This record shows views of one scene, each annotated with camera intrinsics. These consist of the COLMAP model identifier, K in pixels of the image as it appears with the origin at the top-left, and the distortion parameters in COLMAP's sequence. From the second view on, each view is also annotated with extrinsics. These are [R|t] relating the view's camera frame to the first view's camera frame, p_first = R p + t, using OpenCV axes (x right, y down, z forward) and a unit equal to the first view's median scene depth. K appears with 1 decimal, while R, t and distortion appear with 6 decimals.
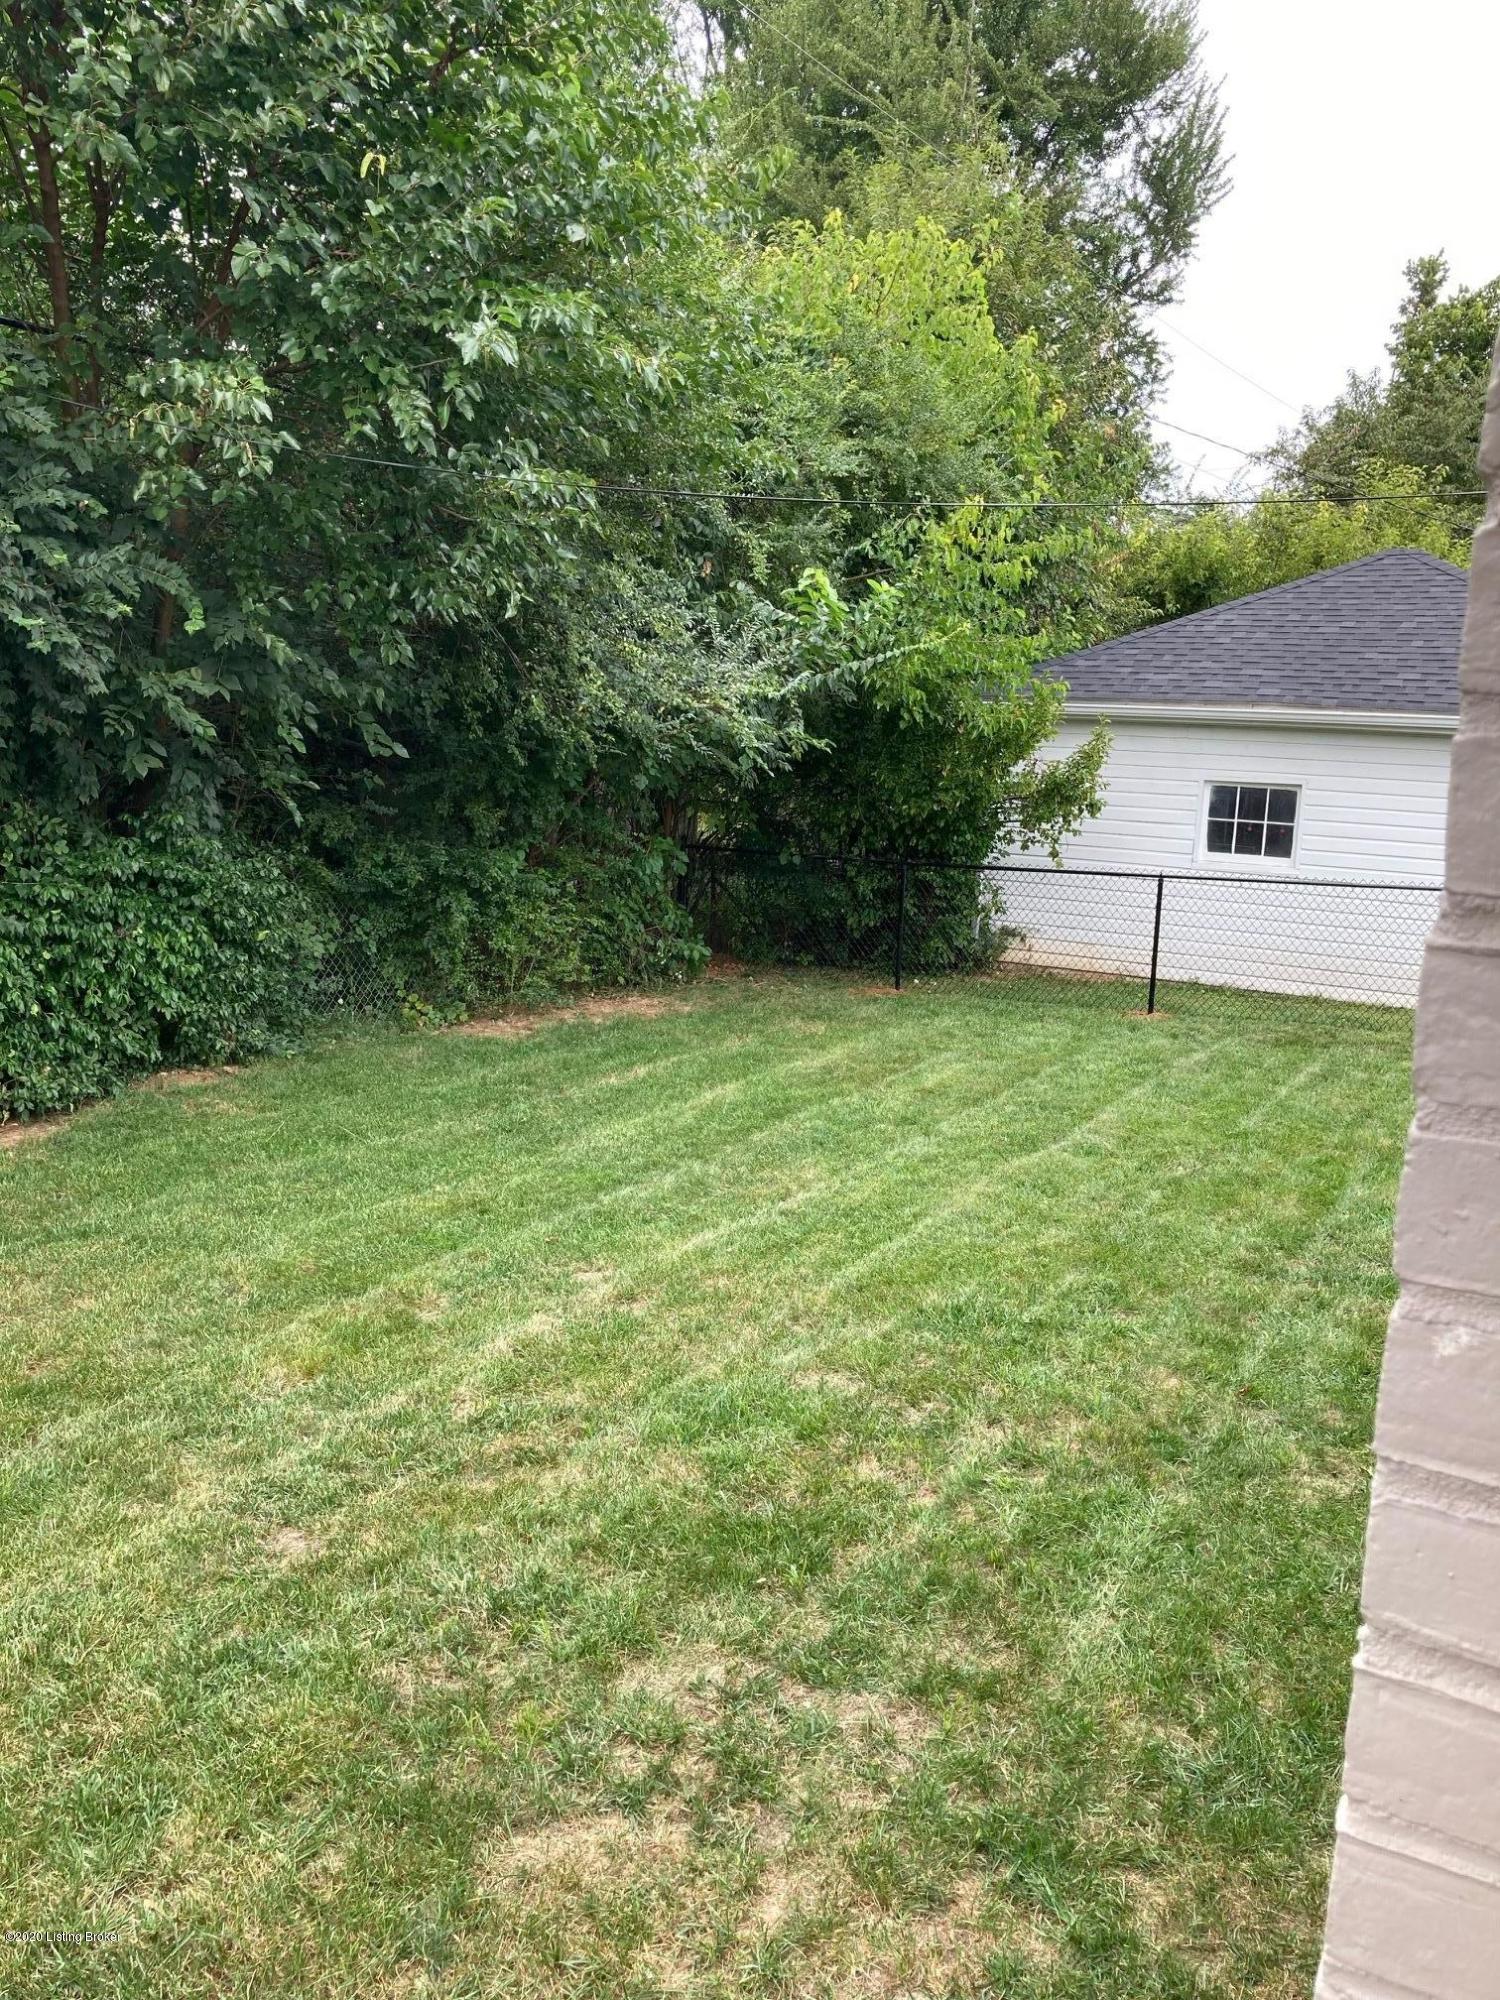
lens RADIAL K [[1641.6, 0, 750.6], [0, 1641.6, 1003.7], [0, 0, 1]] dist [0.037797, -0.032255]
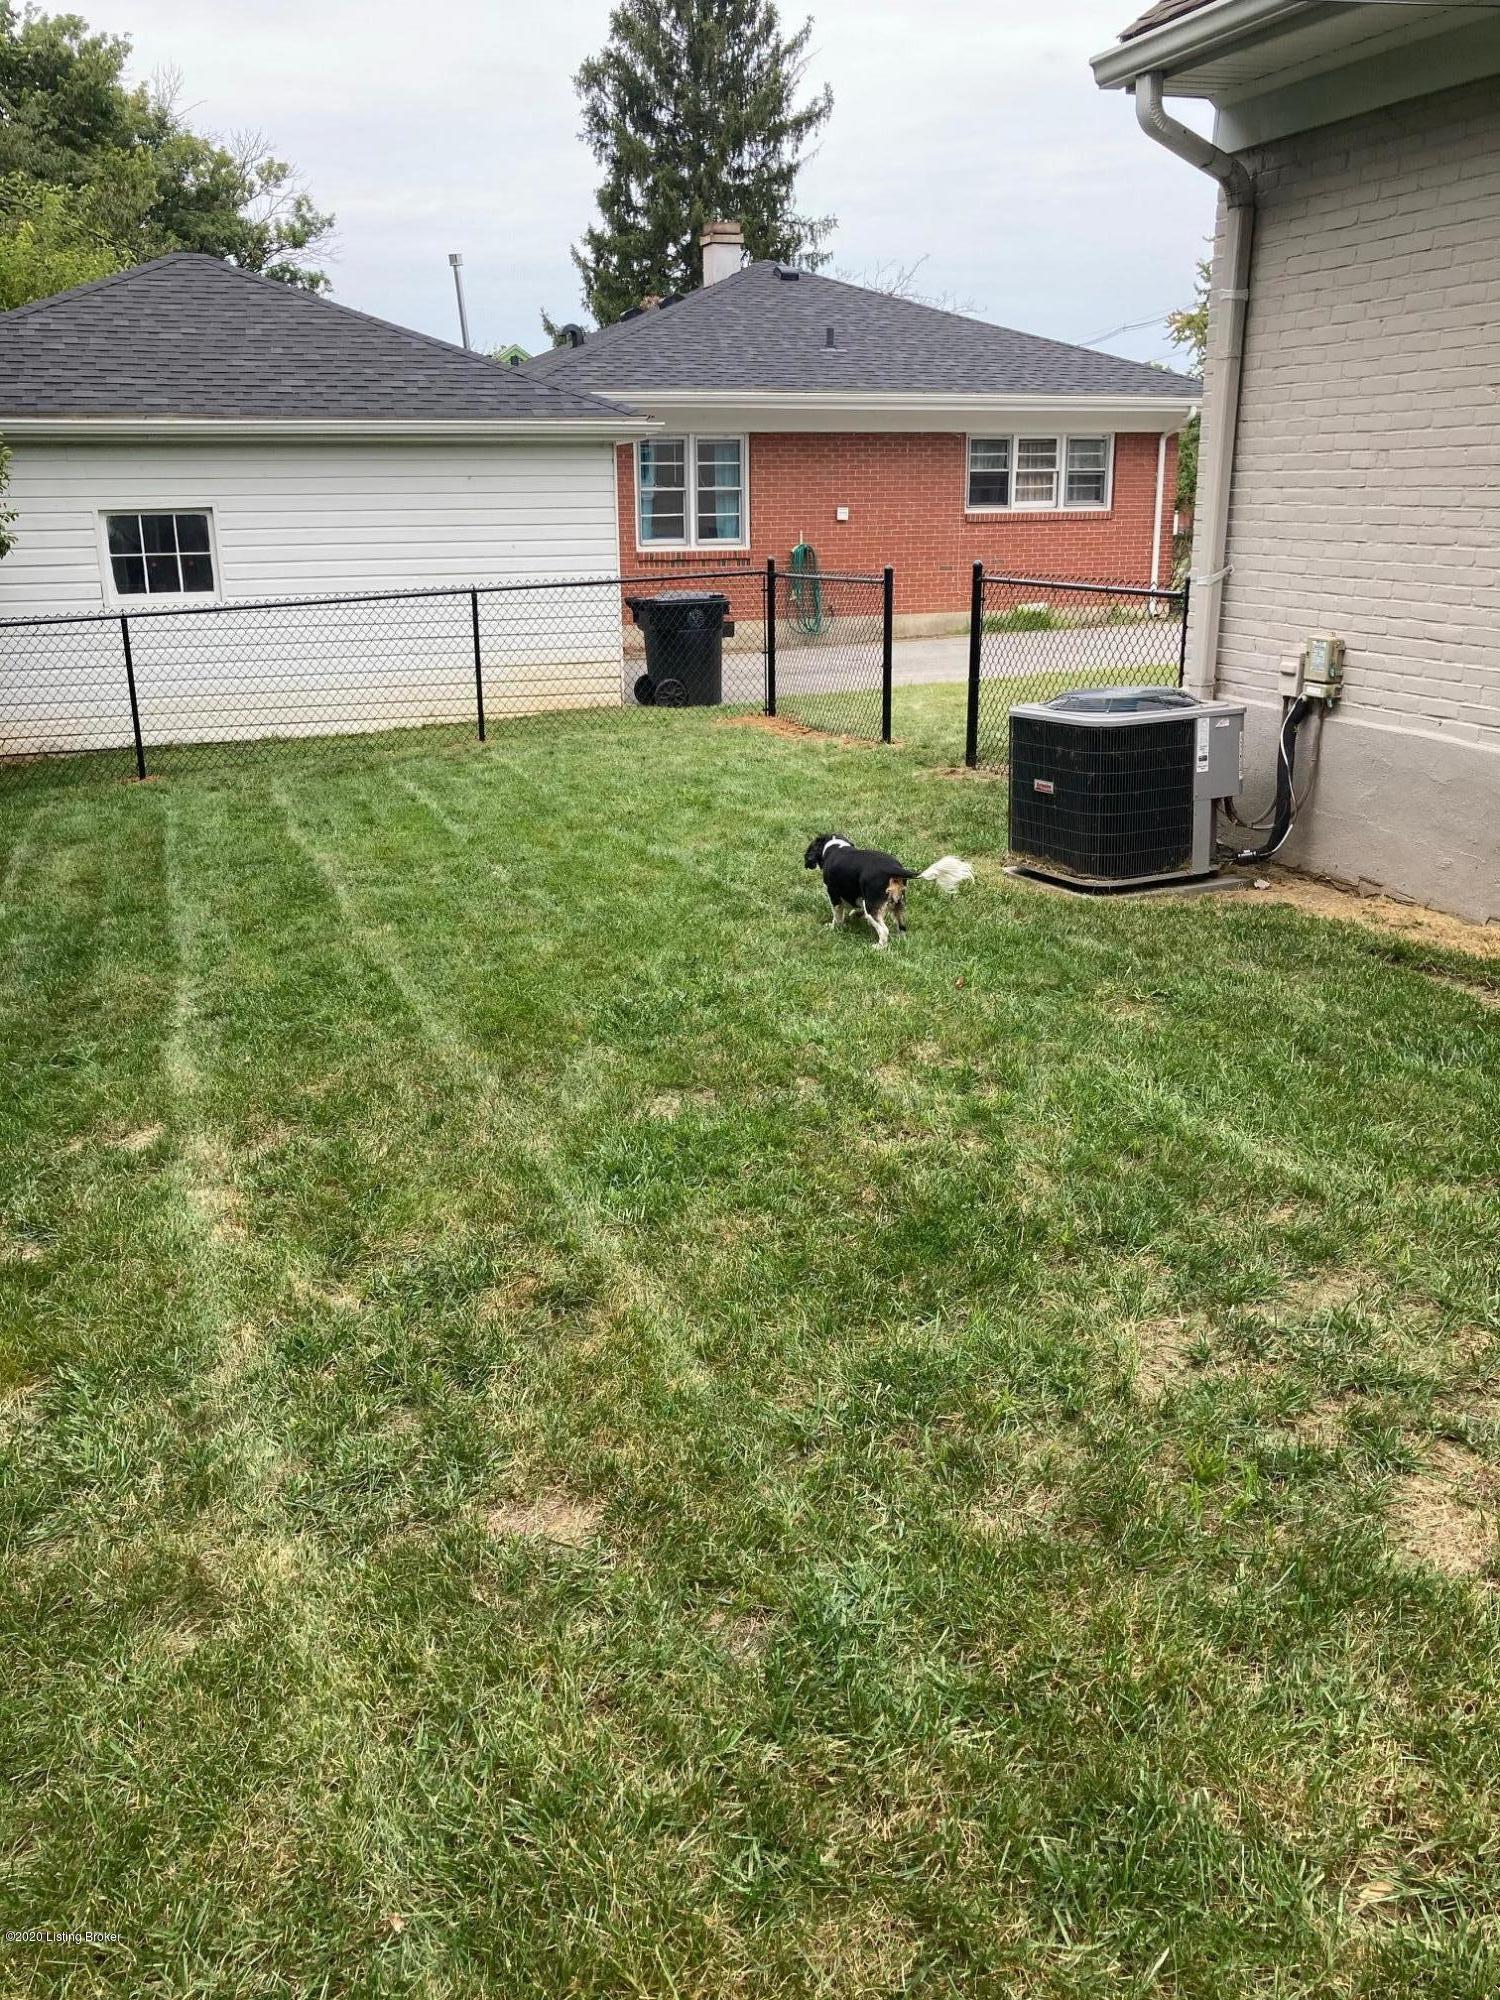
lens RADIAL K [[1641.6, 0, 747.6], [0, 1641.6, 994.3], [0, 0, 1]] dist [0.037797, -0.032255]
pose [[0.653129, -0.261496, 0.710663, -0.353473], [0.183955, 0.965161, 0.186080, 0.022129], [-0.734563, 0.009196, 0.678478, 0.297751]]
